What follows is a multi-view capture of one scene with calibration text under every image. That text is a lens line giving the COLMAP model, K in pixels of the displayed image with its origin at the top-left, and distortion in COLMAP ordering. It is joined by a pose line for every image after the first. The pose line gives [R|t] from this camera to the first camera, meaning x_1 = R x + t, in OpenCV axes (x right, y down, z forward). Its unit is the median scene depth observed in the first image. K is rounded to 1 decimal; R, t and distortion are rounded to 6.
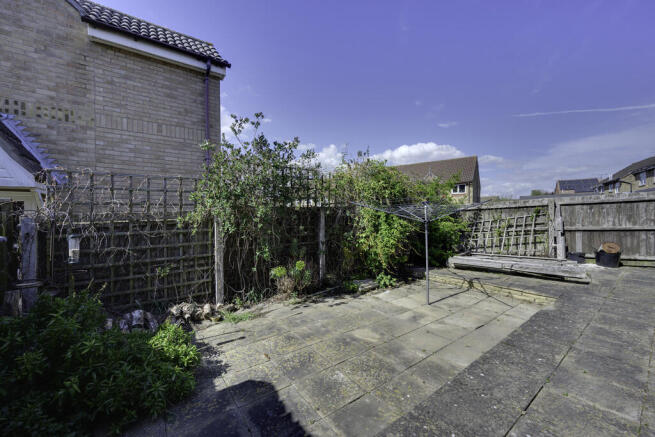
lens RADIAL K [[257.1, 0, 327.5], [0, 257.1, 218.5], [0, 0, 1]] dist [-0.001231, 0.000532]
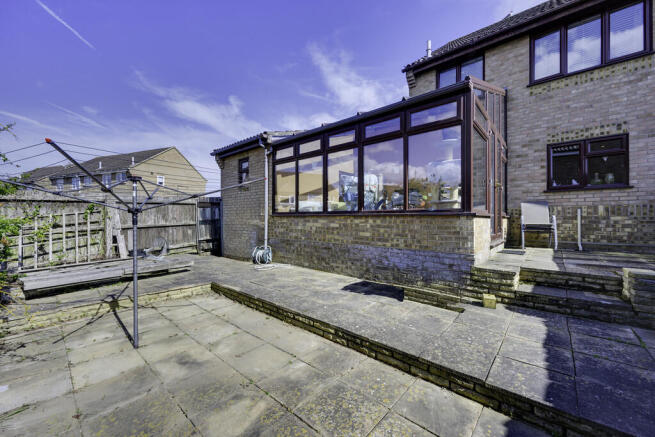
lens RADIAL K [[257.1, 0, 327.5], [0, 257.1, 218.5], [0, 0, 1]] dist [-0.001231, 0.000532]
pose [[-0.220896, 0.015193, 0.975179, -0.255424], [0.007369, 0.999876, -0.013909, 0.035747], [-0.975269, 0.004114, -0.220981, 0.586911]]
